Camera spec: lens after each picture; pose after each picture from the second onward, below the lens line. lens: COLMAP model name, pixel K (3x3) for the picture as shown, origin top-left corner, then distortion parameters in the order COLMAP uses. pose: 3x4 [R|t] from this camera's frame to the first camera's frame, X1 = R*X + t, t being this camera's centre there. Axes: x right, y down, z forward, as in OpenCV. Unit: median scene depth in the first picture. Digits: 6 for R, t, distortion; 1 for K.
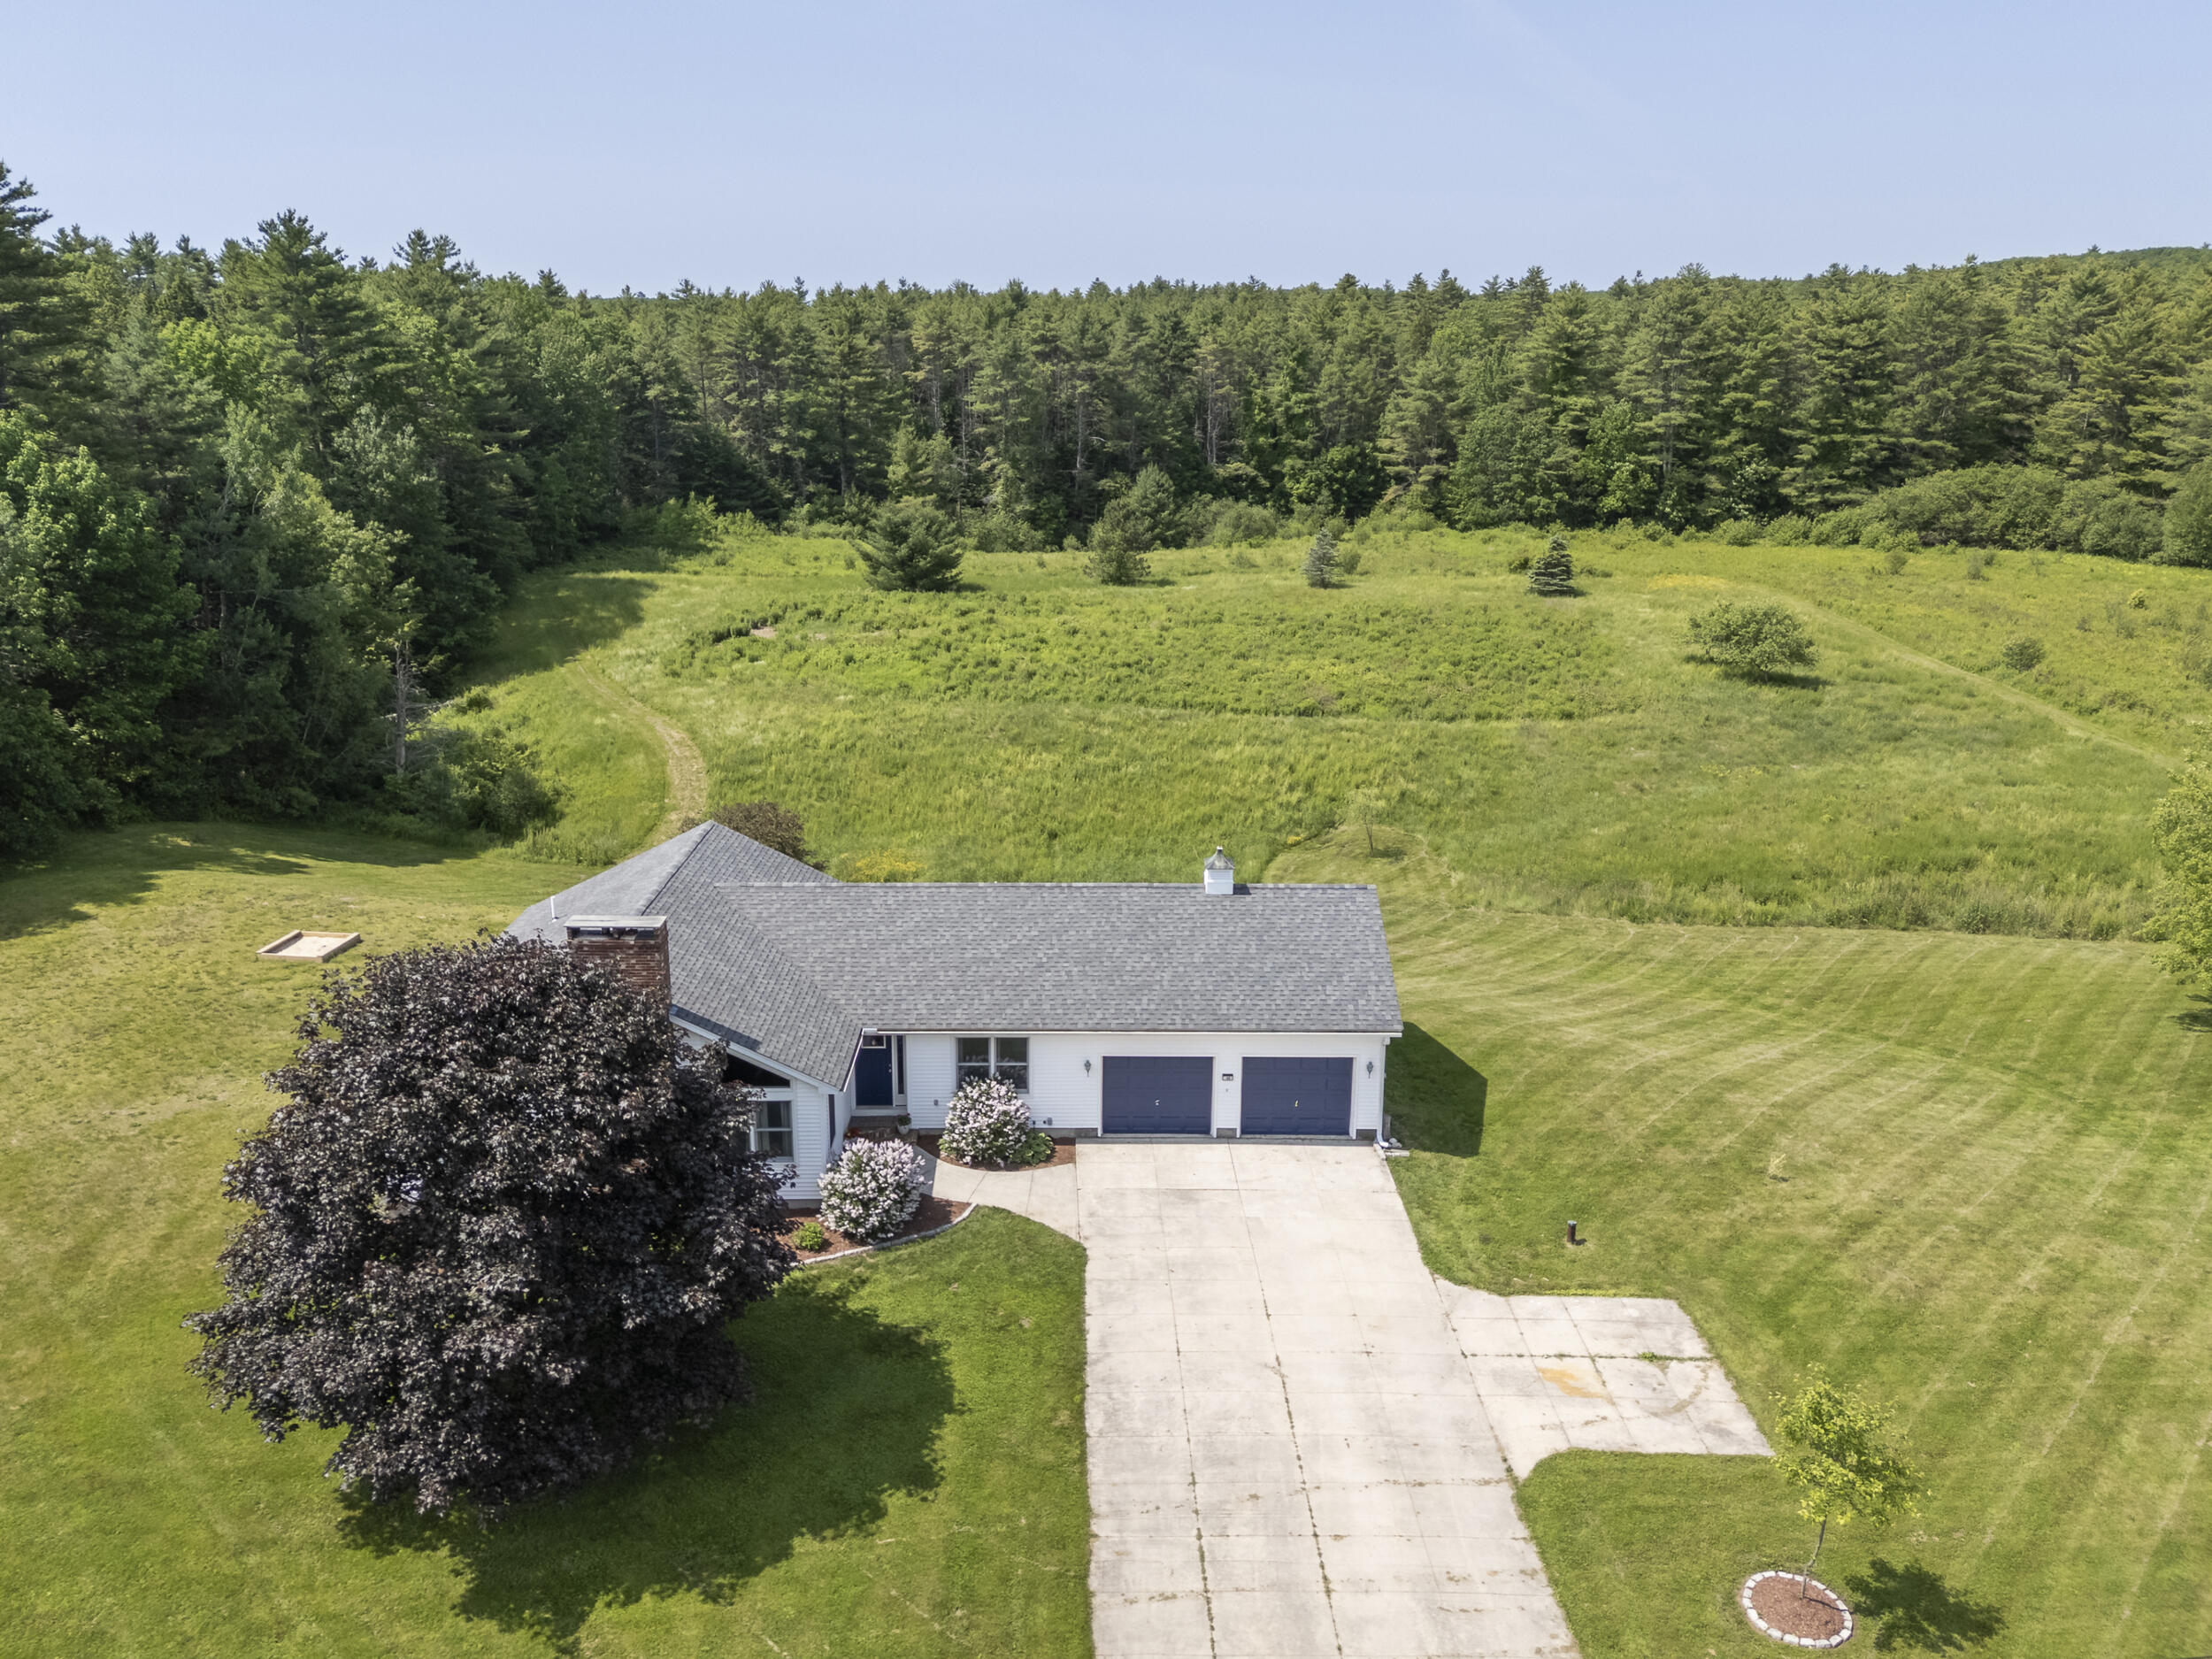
lens RADIAL K [[1630.4, 0, 1106.0], [0, 1630.4, 829.5], [0, 0, 1]] dist [0.045793, -0.004404]
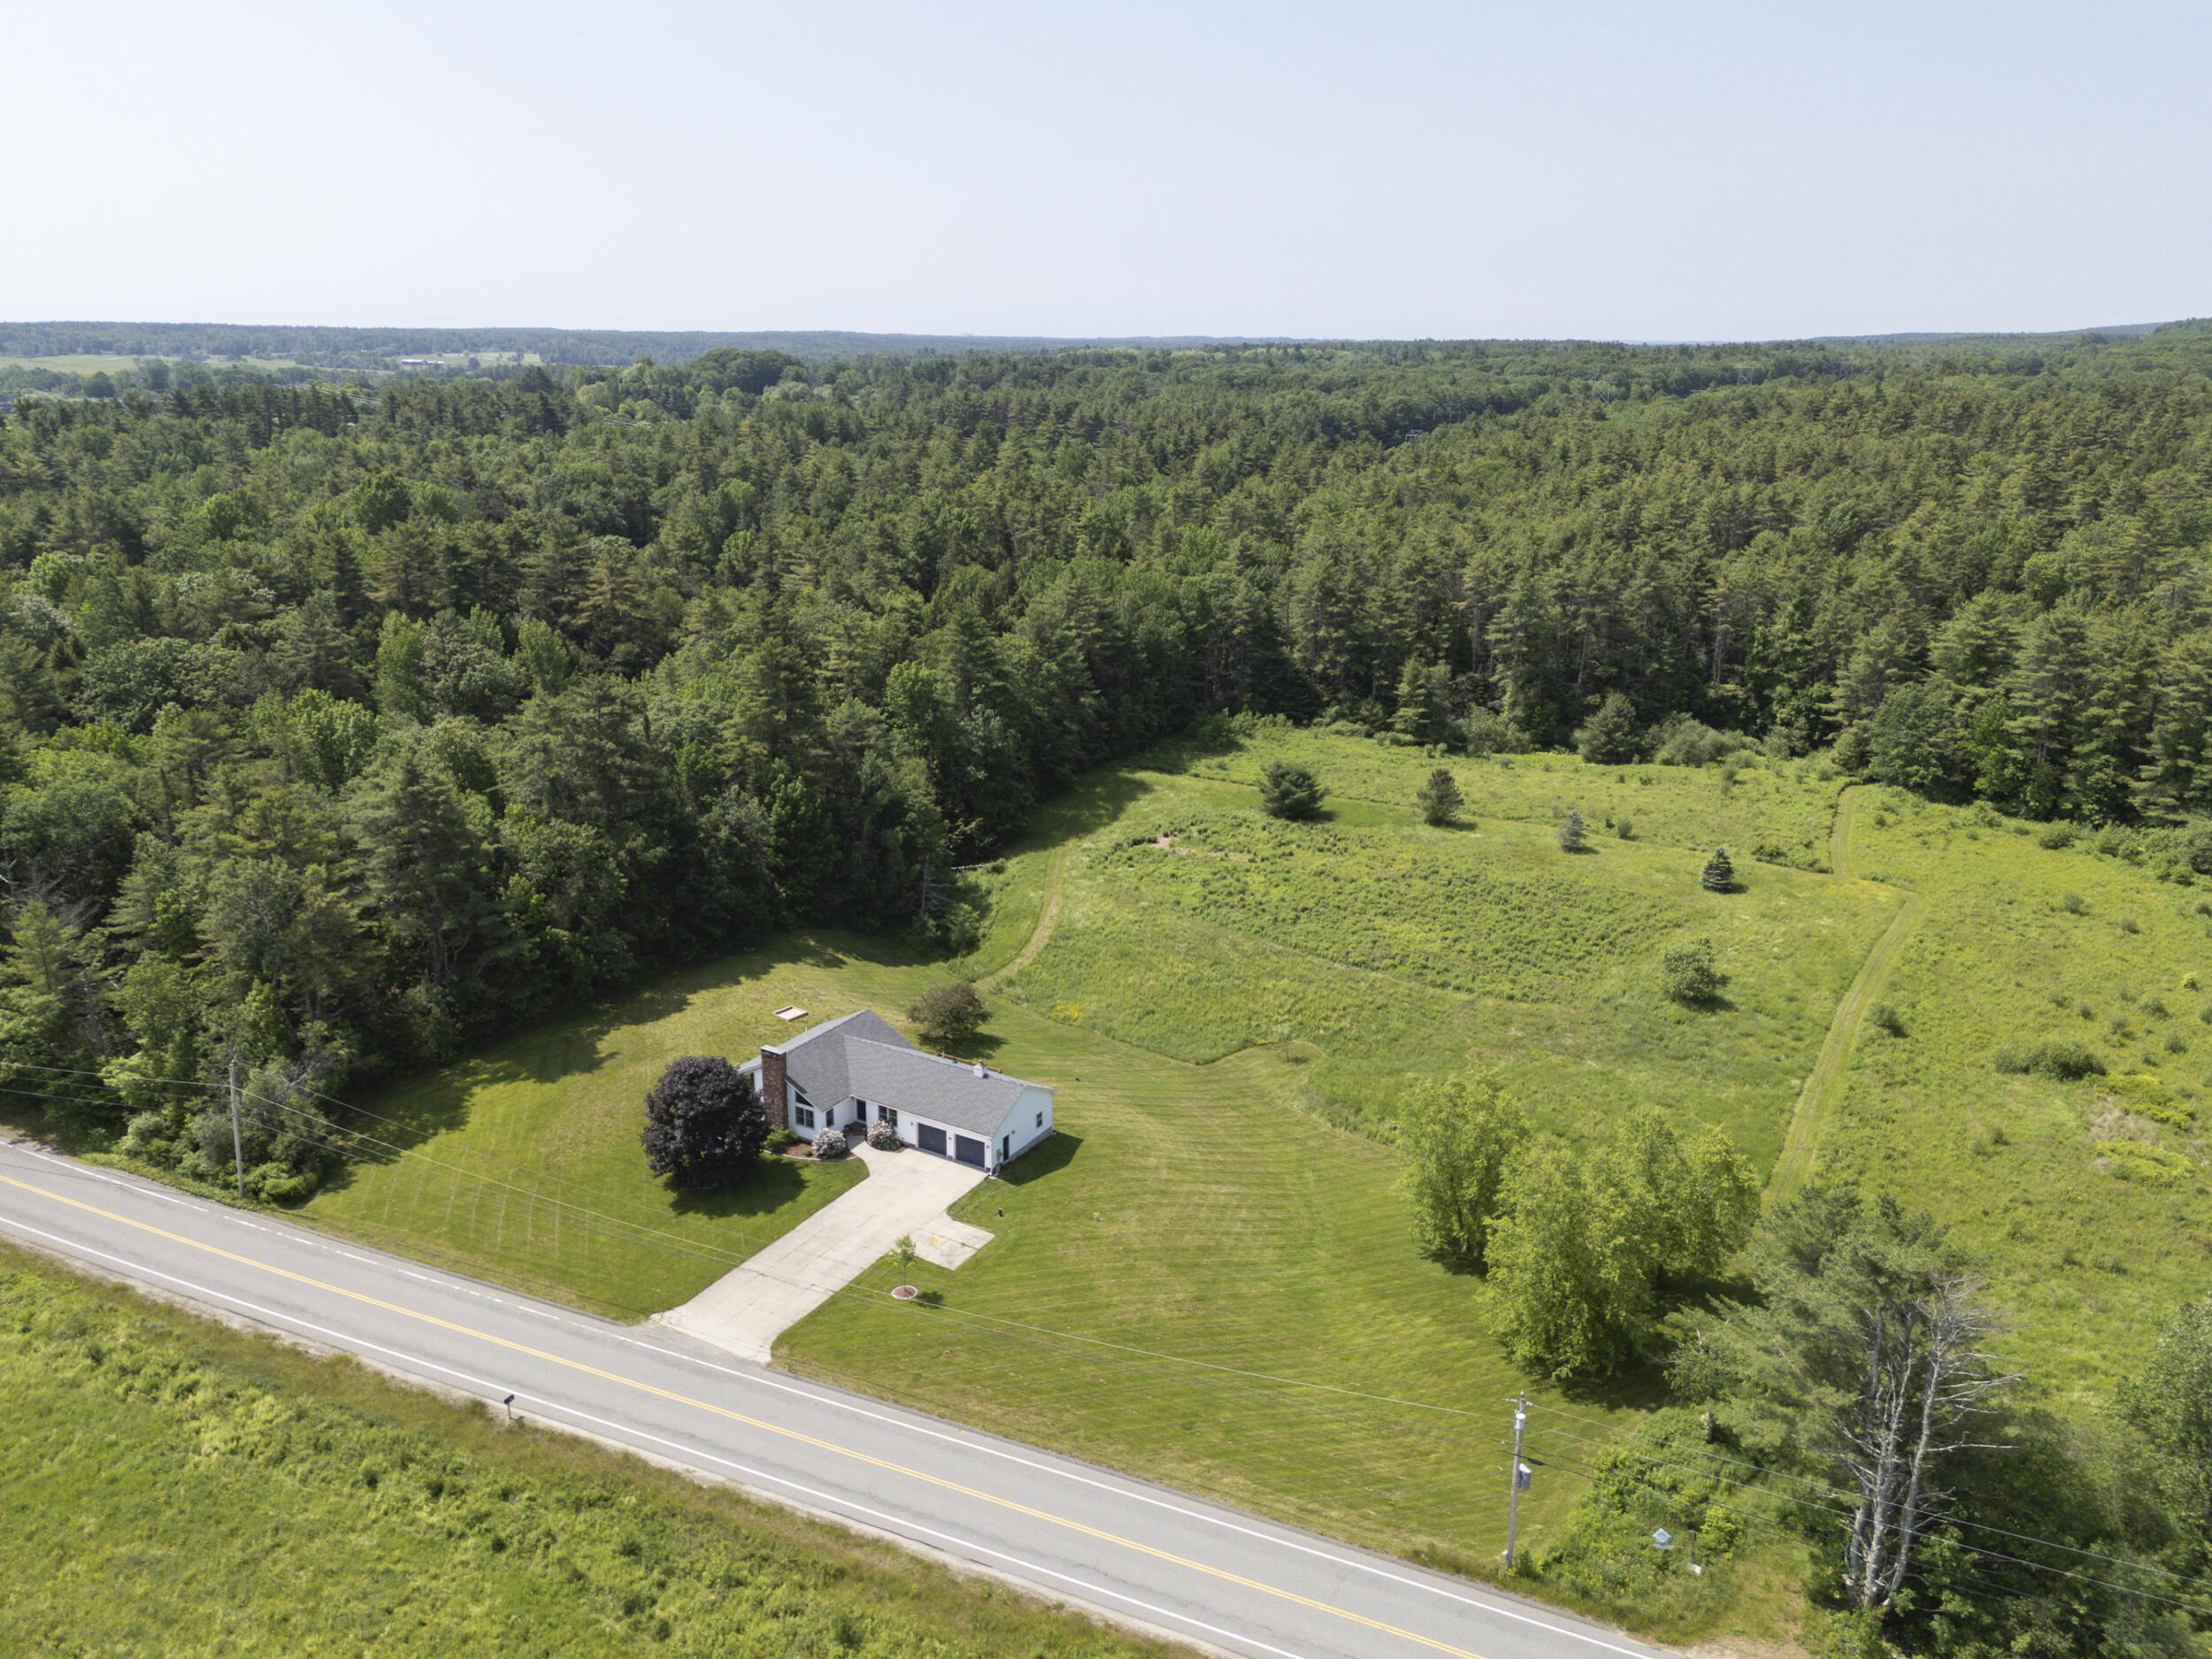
lens RADIAL K [[1625.1, 0, 1106.0], [0, 1625.1, 829.5], [0, 0, 1]] dist [0.087404, -0.080388]
pose [[0.847981, 0.152551, -0.507598, 0.545931], [-0.149672, 0.987628, 0.046780, -0.184693], [0.508455, 0.036305, 0.860323, -0.453871]]
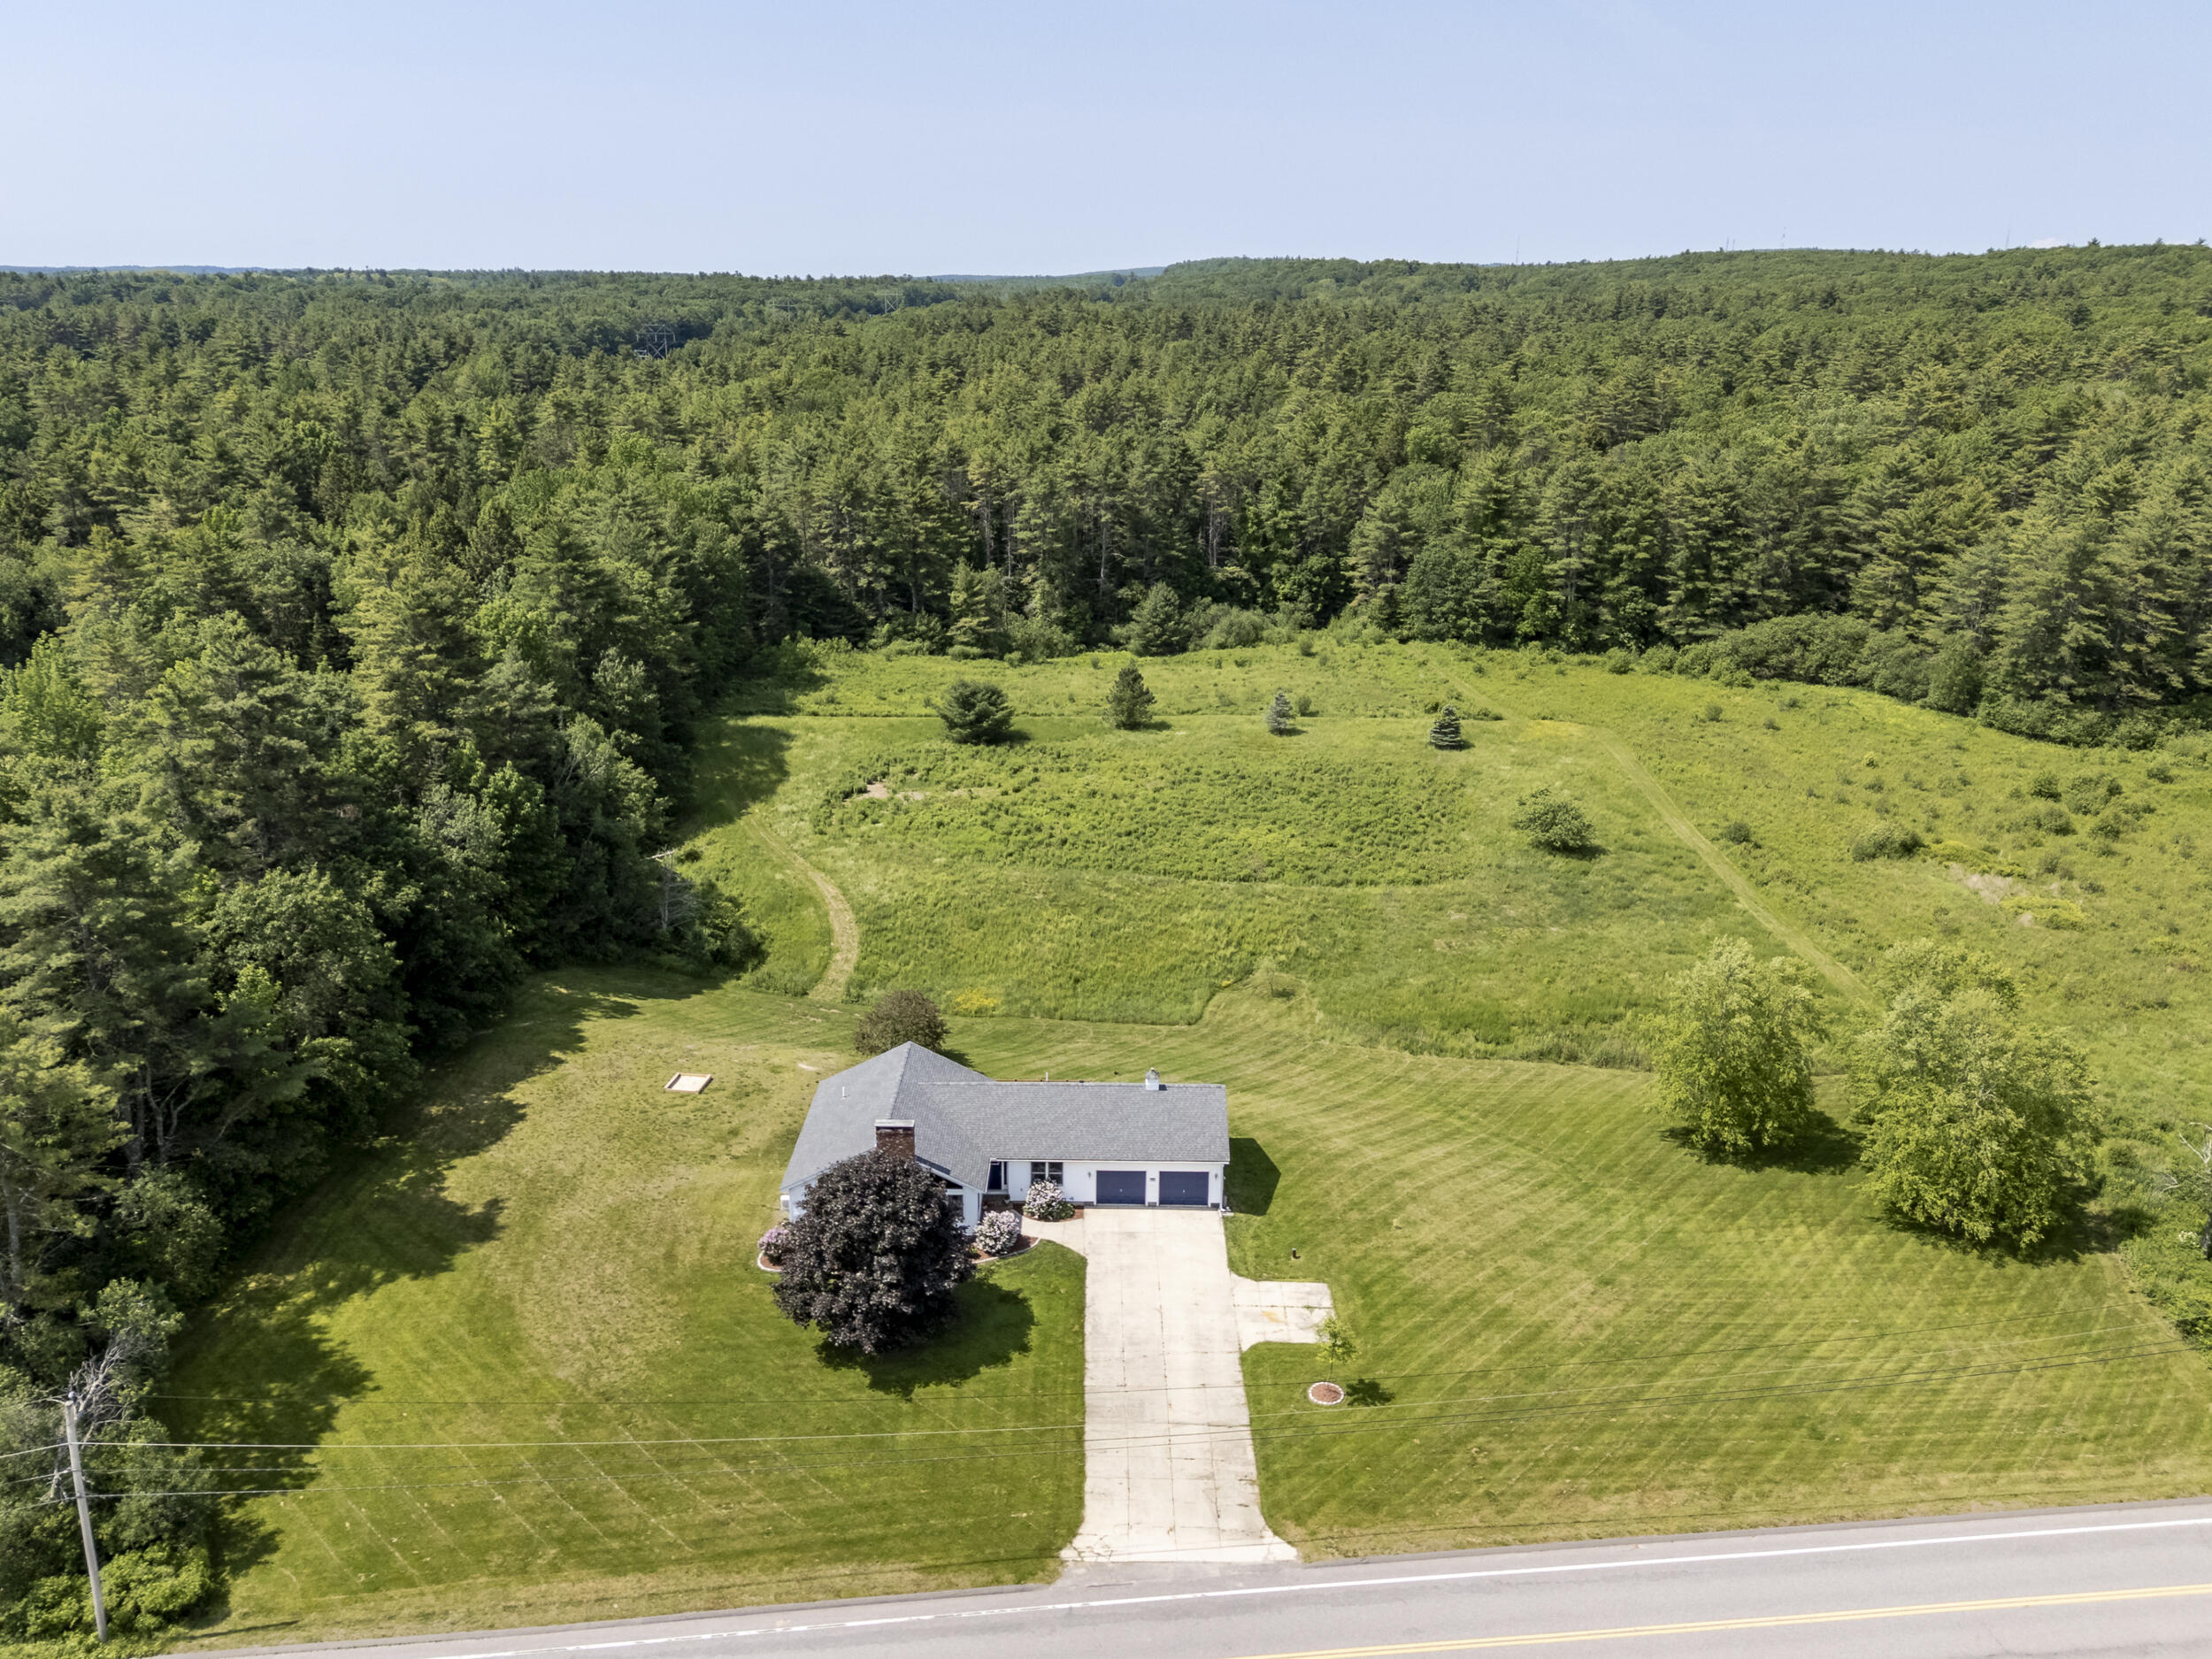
lens RADIAL K [[1625.1, 0, 1106.0], [0, 1625.1, 829.5], [0, 0, 1]] dist [0.087404, -0.080388]
pose [[0.999815, 0.007131, -0.017877, 0.014833], [-0.006458, 0.999278, 0.037447, -0.126902], [0.018131, -0.037325, 0.999139, -0.375312]]
